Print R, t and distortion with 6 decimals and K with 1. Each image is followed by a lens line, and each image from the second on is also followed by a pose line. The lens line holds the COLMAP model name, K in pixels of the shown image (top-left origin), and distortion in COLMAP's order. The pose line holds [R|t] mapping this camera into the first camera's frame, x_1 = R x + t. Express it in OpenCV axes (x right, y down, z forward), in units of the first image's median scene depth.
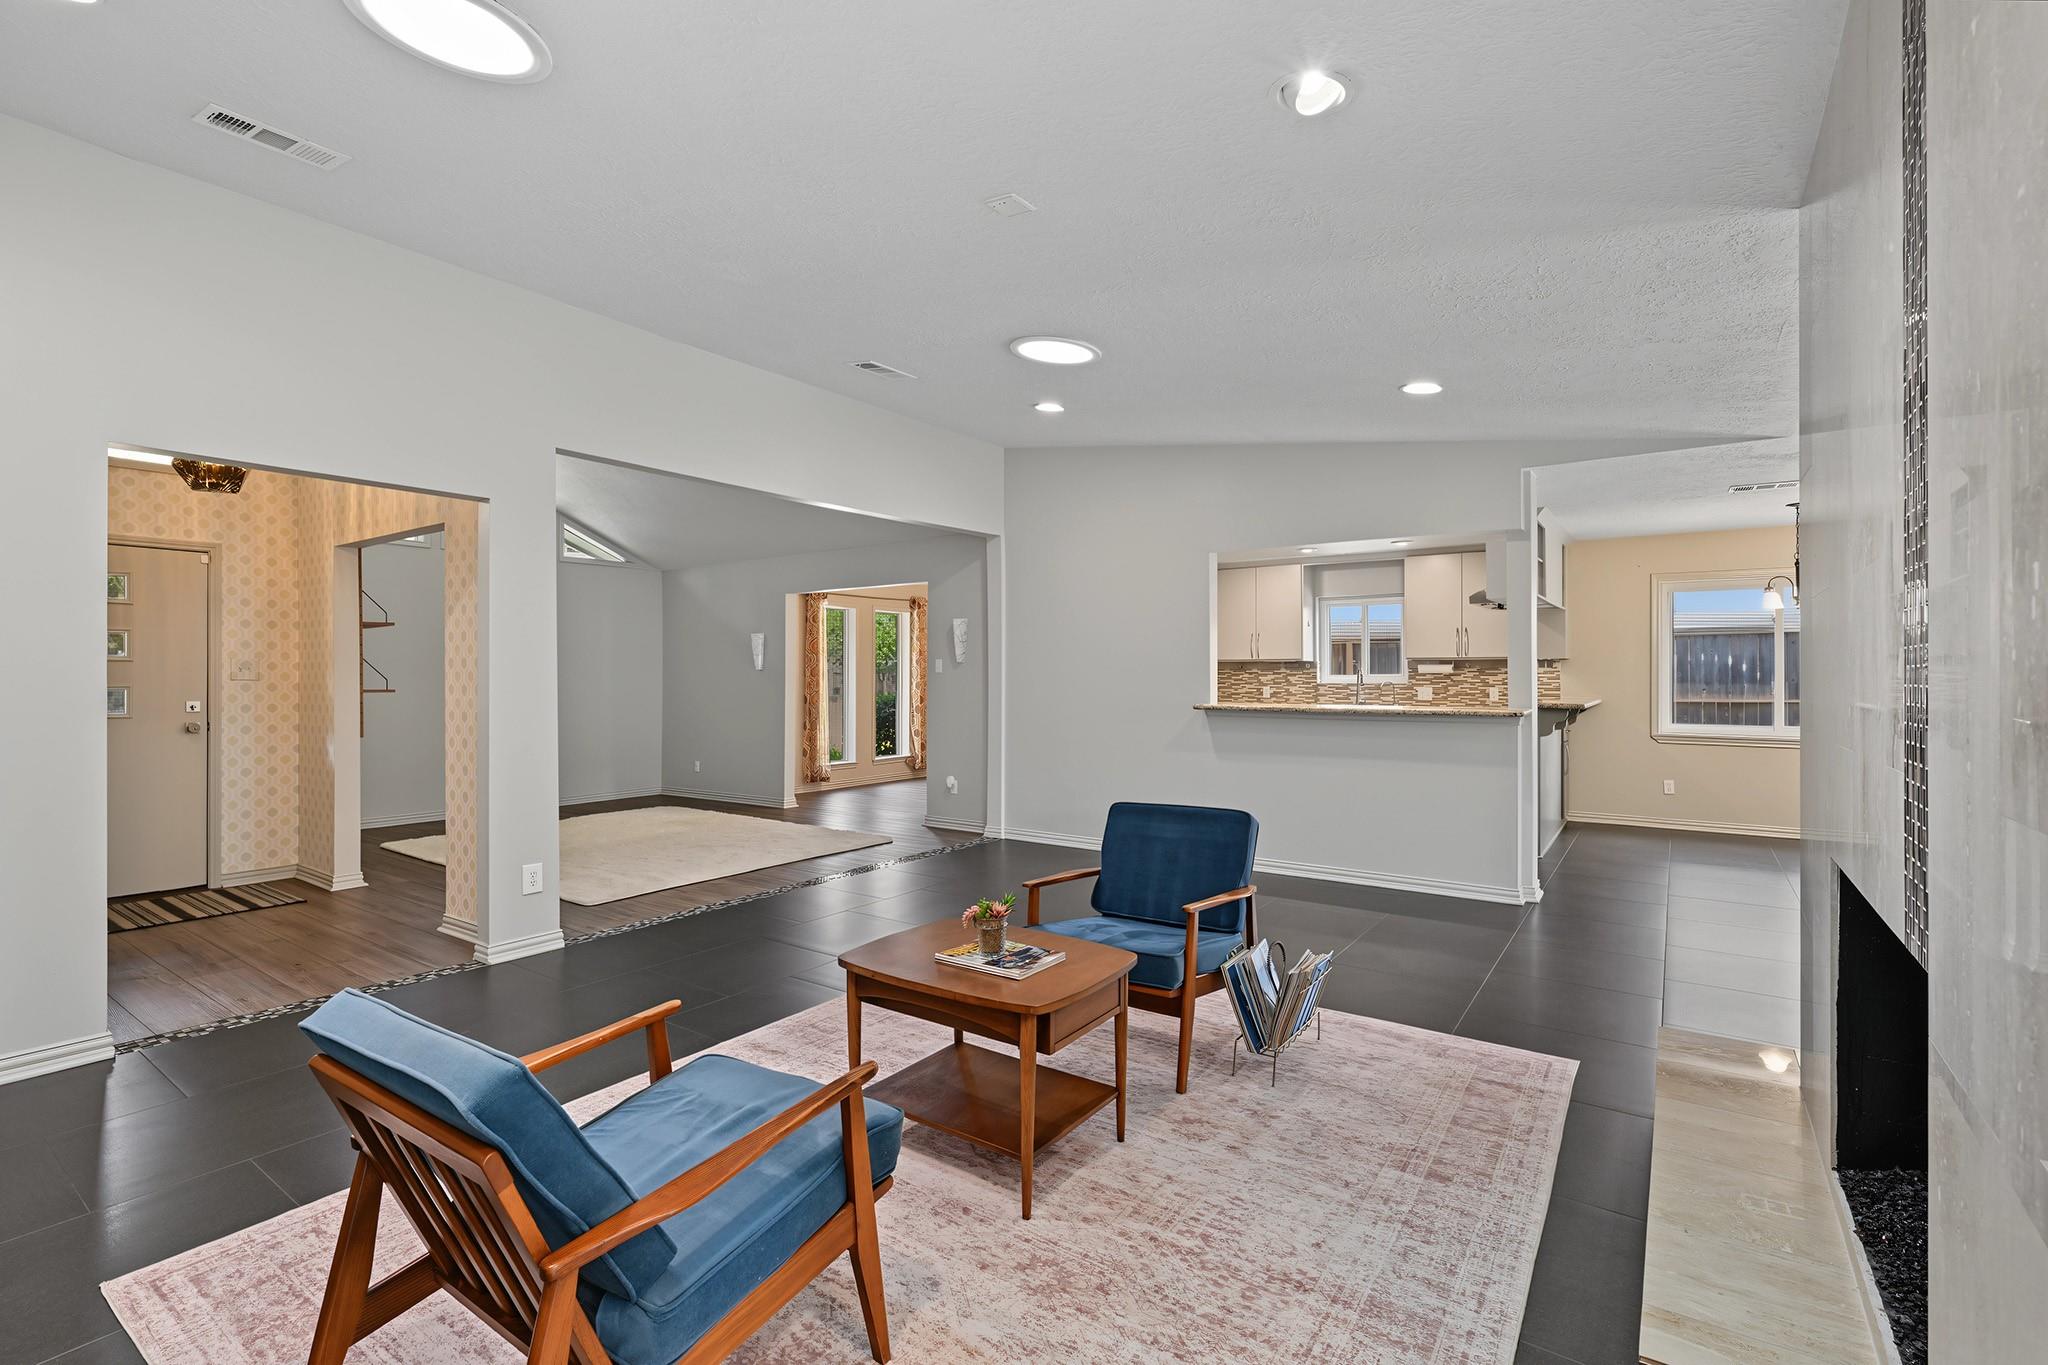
lens RADIAL K [[896.9, 0, 1021.5], [0, 896.9, 674.9], [0, 0, 1]] dist [0.000163, 0.000255]
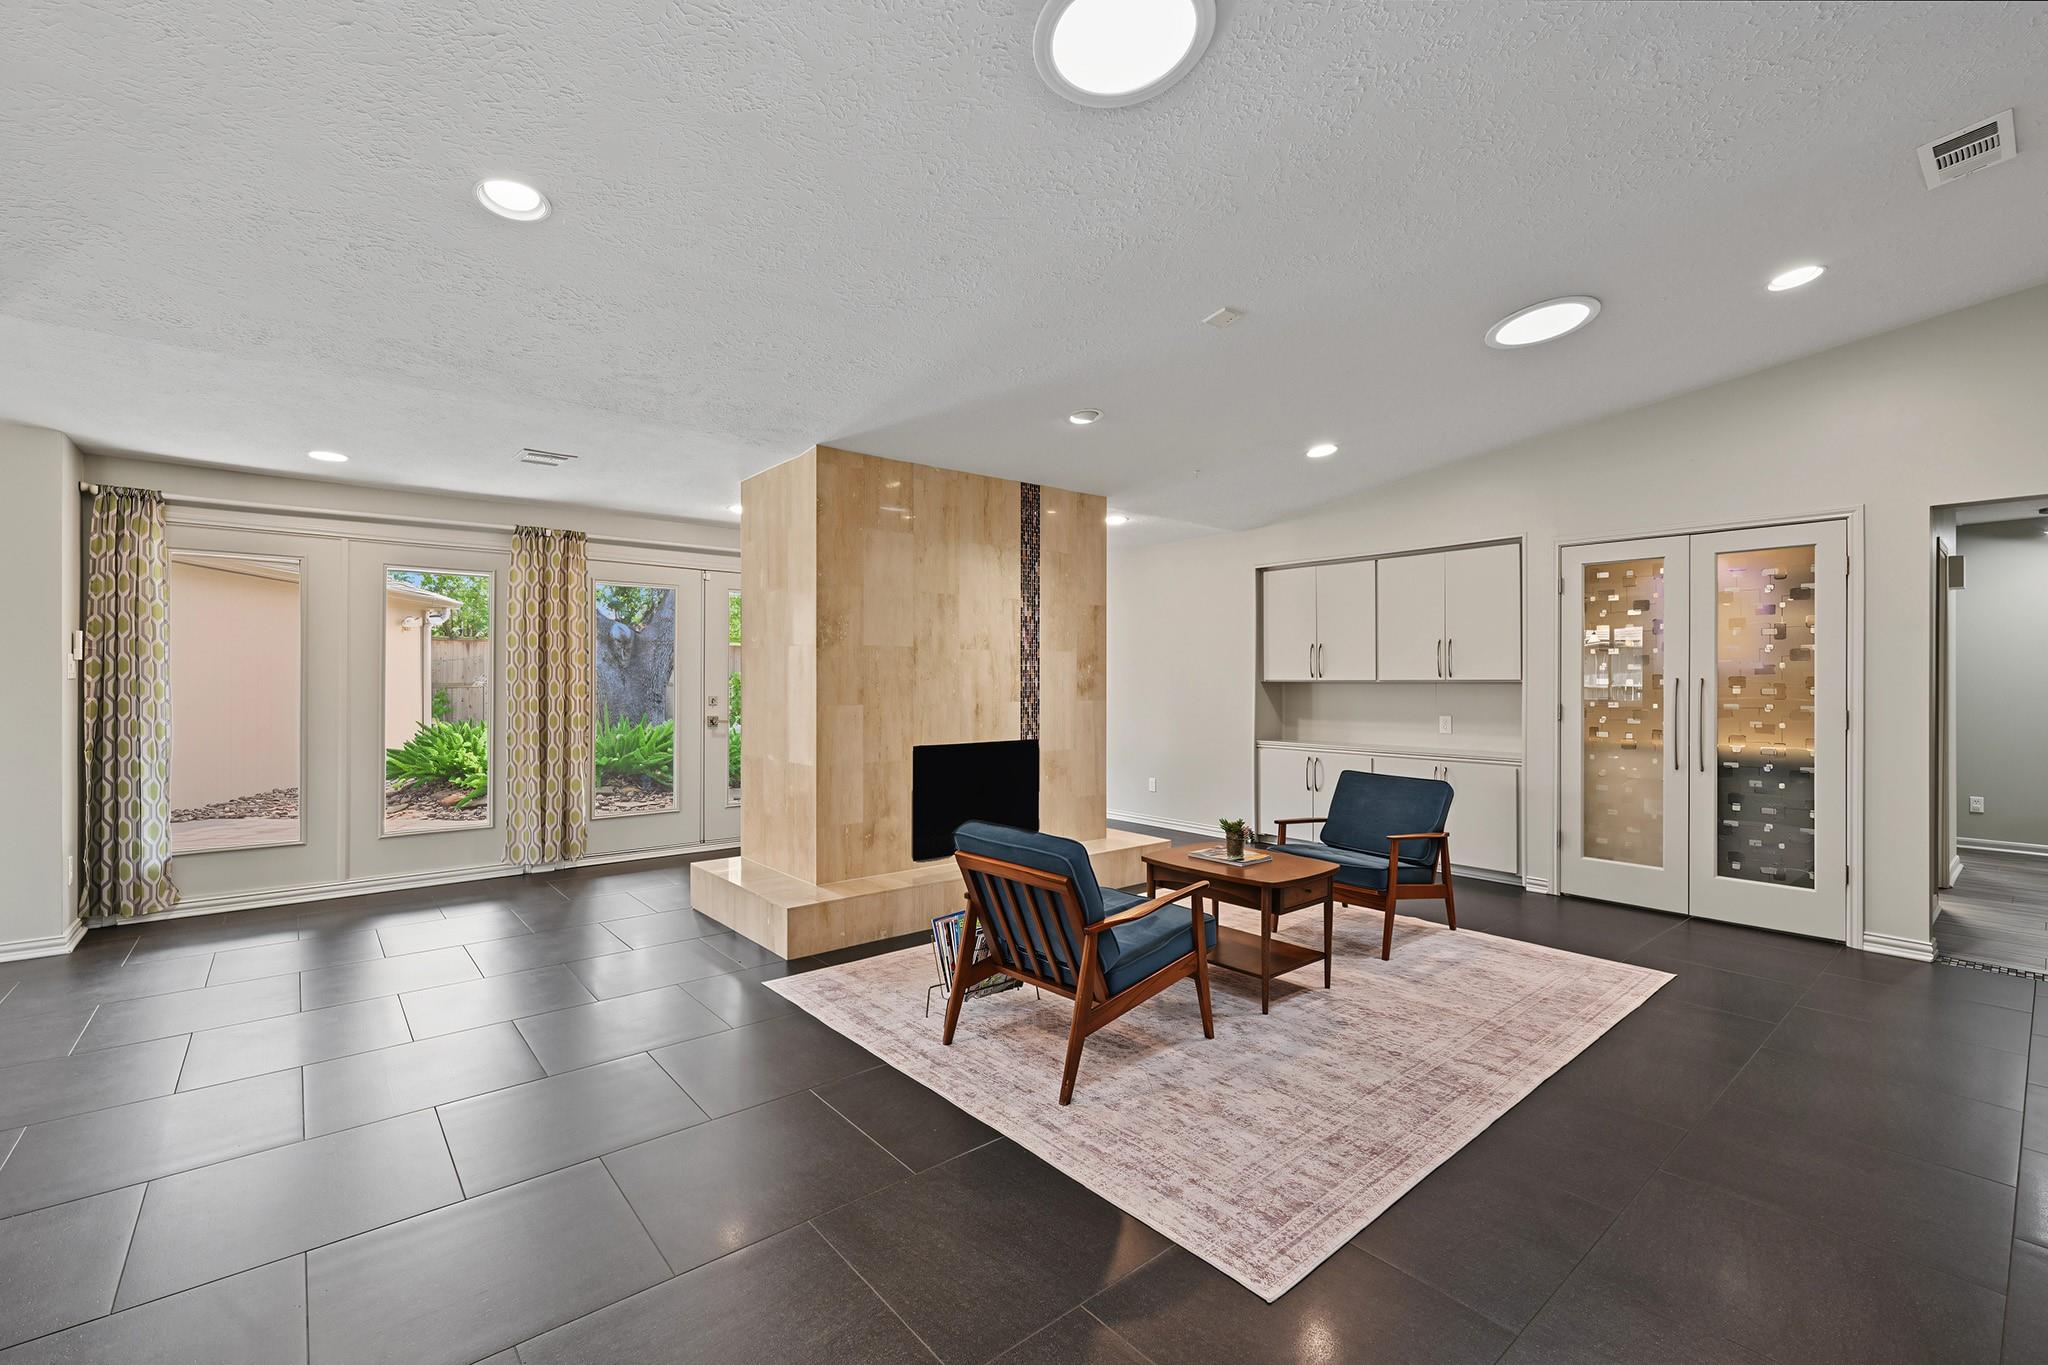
lens RADIAL K [[868.7, 0, 1023.7], [0, 868.7, 673.4], [0, 0, 1]] dist [0.002114, 0.000217]
pose [[-0.969358, 0.000198, 0.245650, -0.013998], [-0.002106, 0.999956, -0.009116, 0.000752], [-0.245641, -0.009354, -0.969316, 0.739974]]
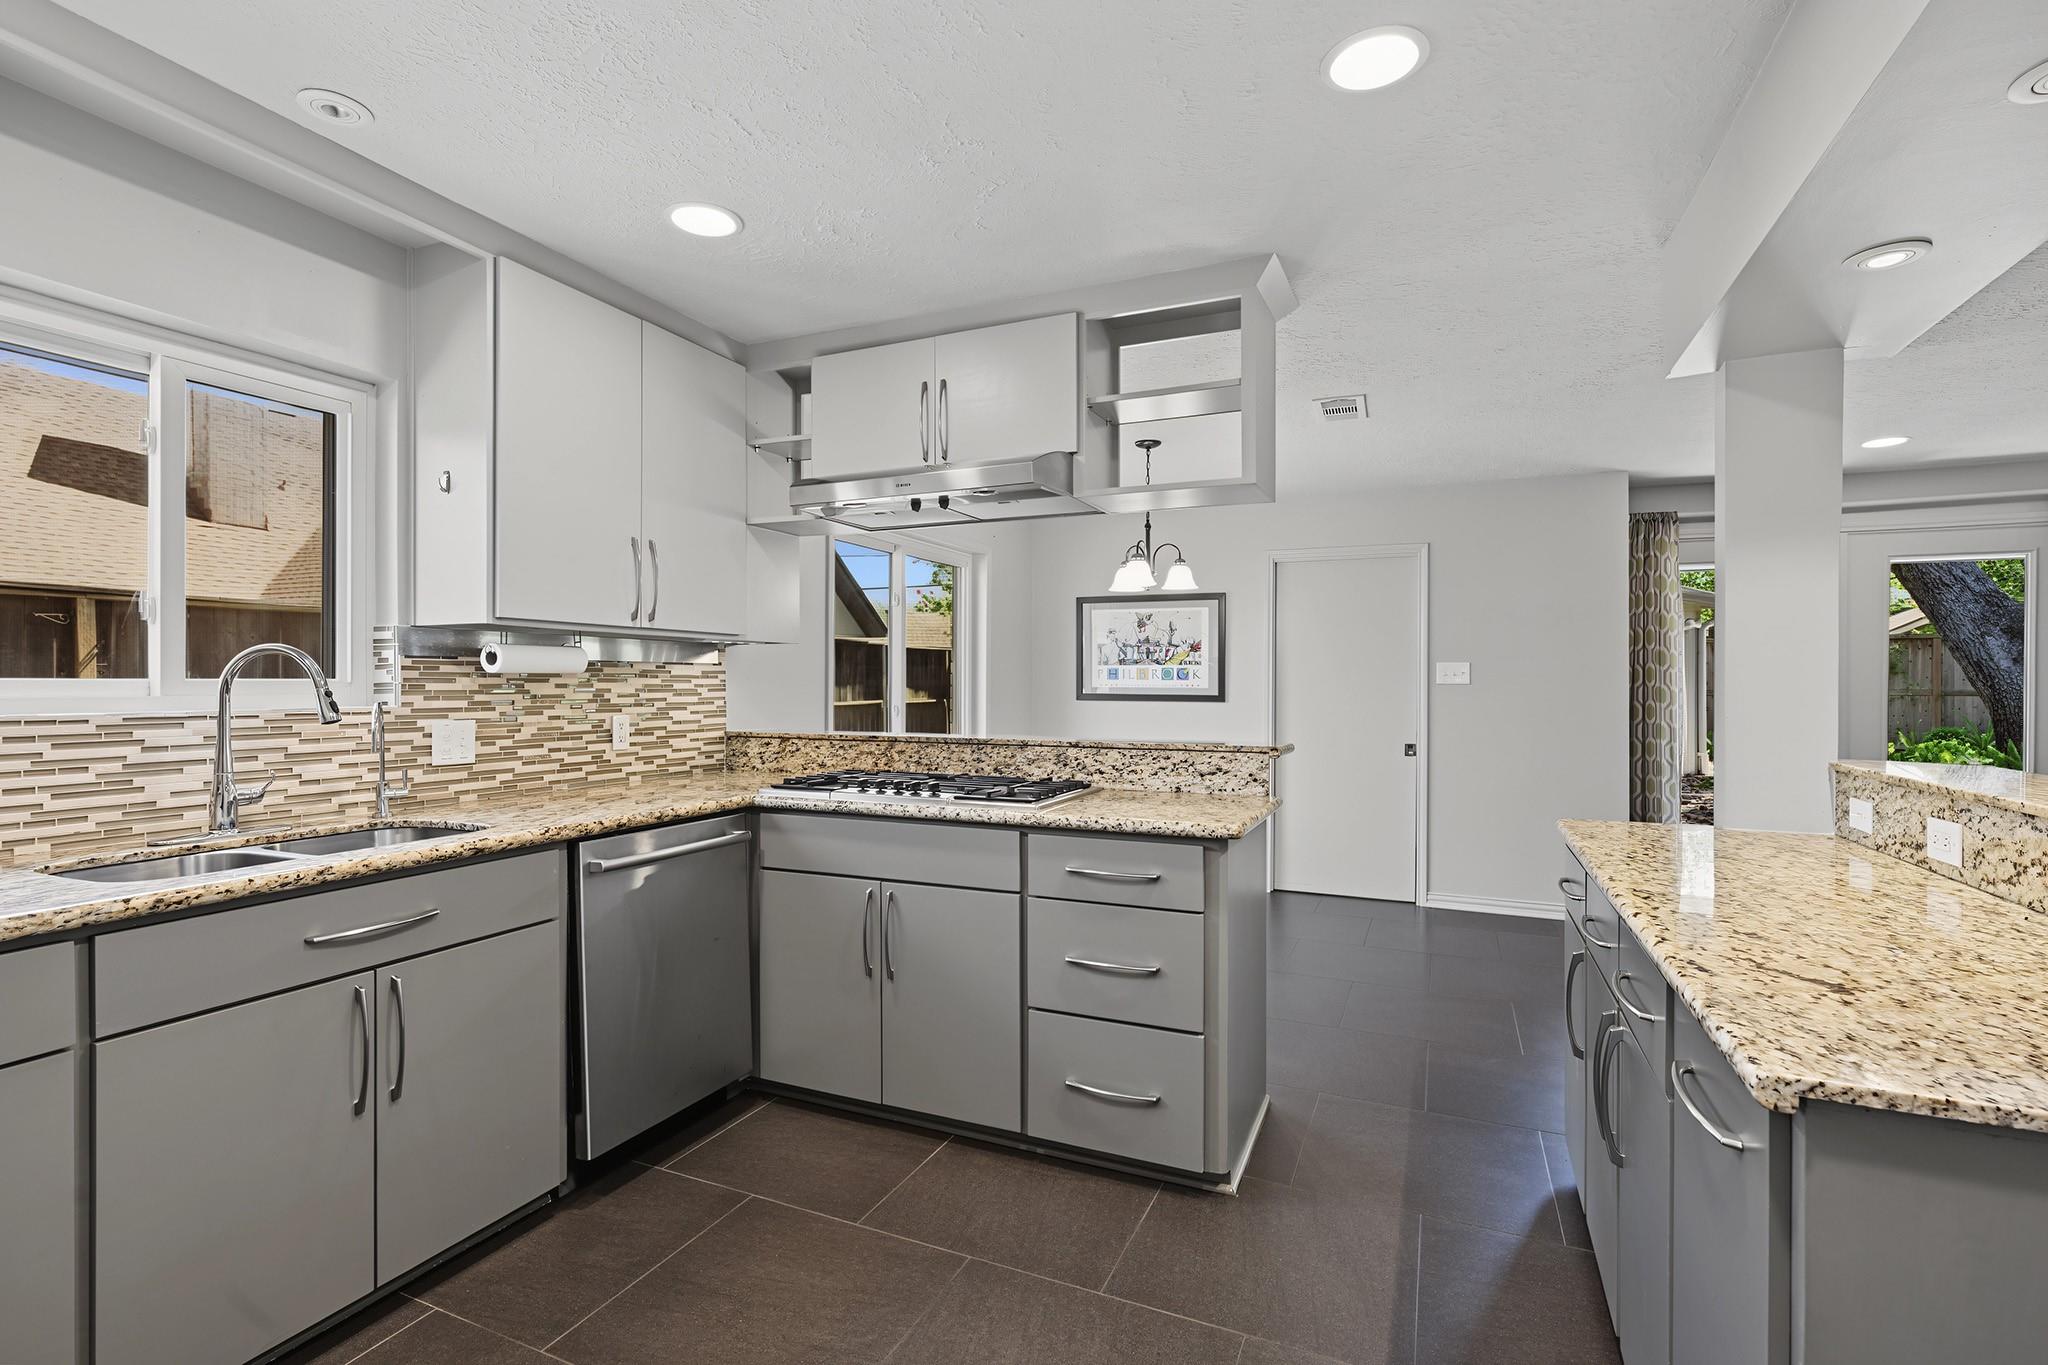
lens RADIAL K [[948.7, 0, 1021.5], [0, 948.7, 685.8], [0, 0, 1]] dist [-0.002096, -0.000279]
pose [[-0.208378, -0.001318, 0.978048, 0.111035], [-0.003053, 0.999995, 0.000697, 0.001849], [-0.978044, -0.002841, -0.208381, 0.914143]]
